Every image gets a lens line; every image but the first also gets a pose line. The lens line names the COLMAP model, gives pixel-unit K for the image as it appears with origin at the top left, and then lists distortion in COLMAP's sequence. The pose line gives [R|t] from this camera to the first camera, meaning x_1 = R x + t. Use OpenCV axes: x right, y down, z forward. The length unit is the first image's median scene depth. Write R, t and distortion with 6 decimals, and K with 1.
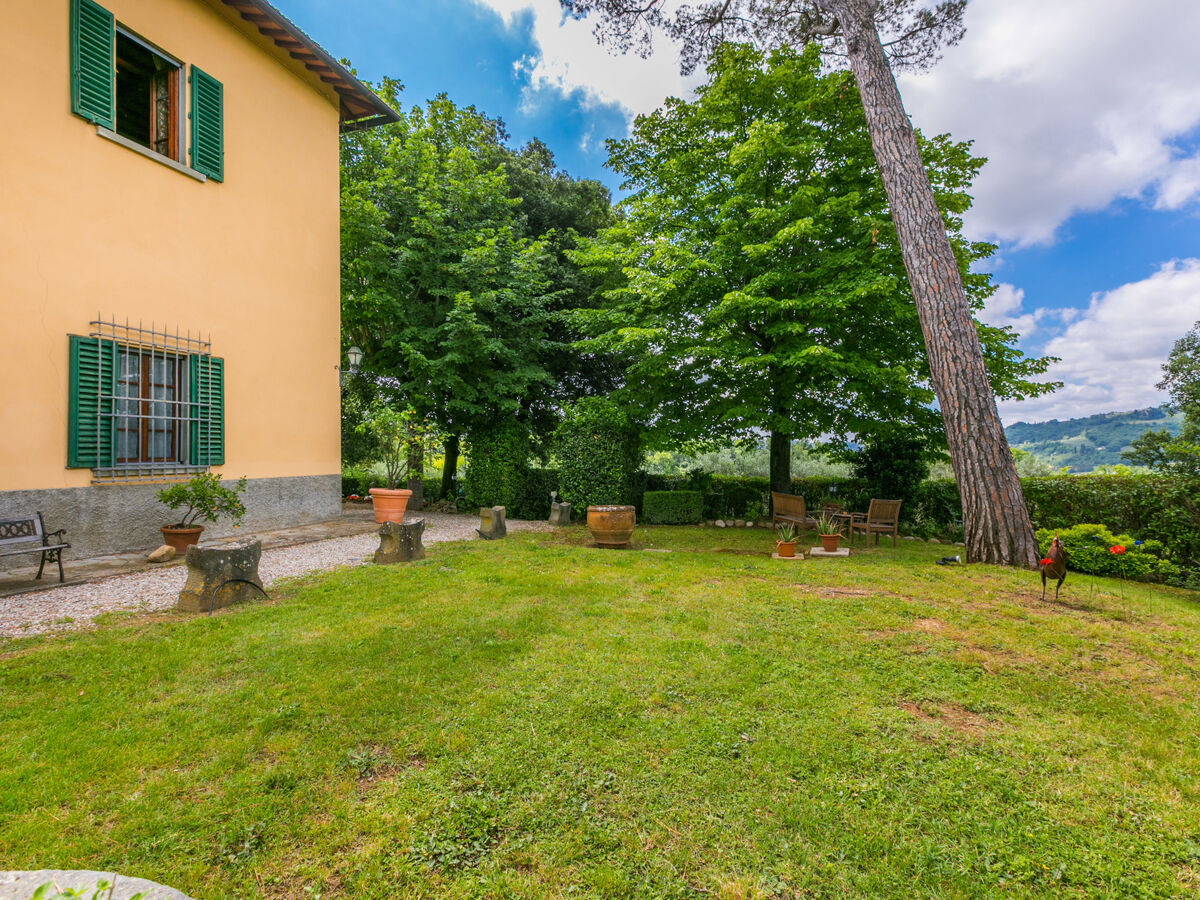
lens RADIAL K [[603.5, 0, 600.0], [0, 603.5, 450.0], [0, 0, 1]] dist [0.000060, -0.000668]
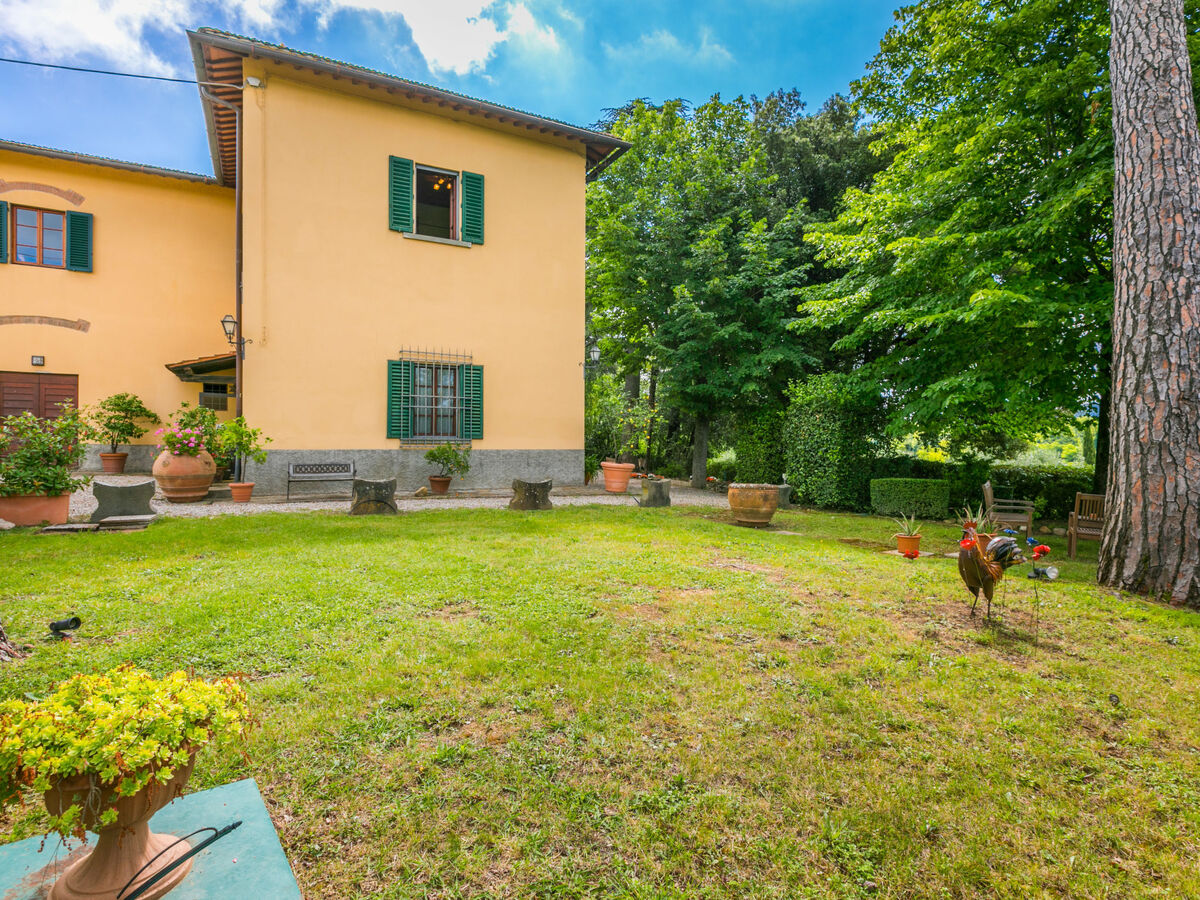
lens RADIAL K [[633.4, 0, 600.0], [0, 633.4, 450.0], [0, 0, 1]] dist [0.001978, 0.001410]
pose [[0.720136, 0.014424, -0.693683, 0.677651], [-0.006249, 0.999878, 0.014303, 0.029539], [0.693805, -0.005965, 0.720138, 0.101422]]
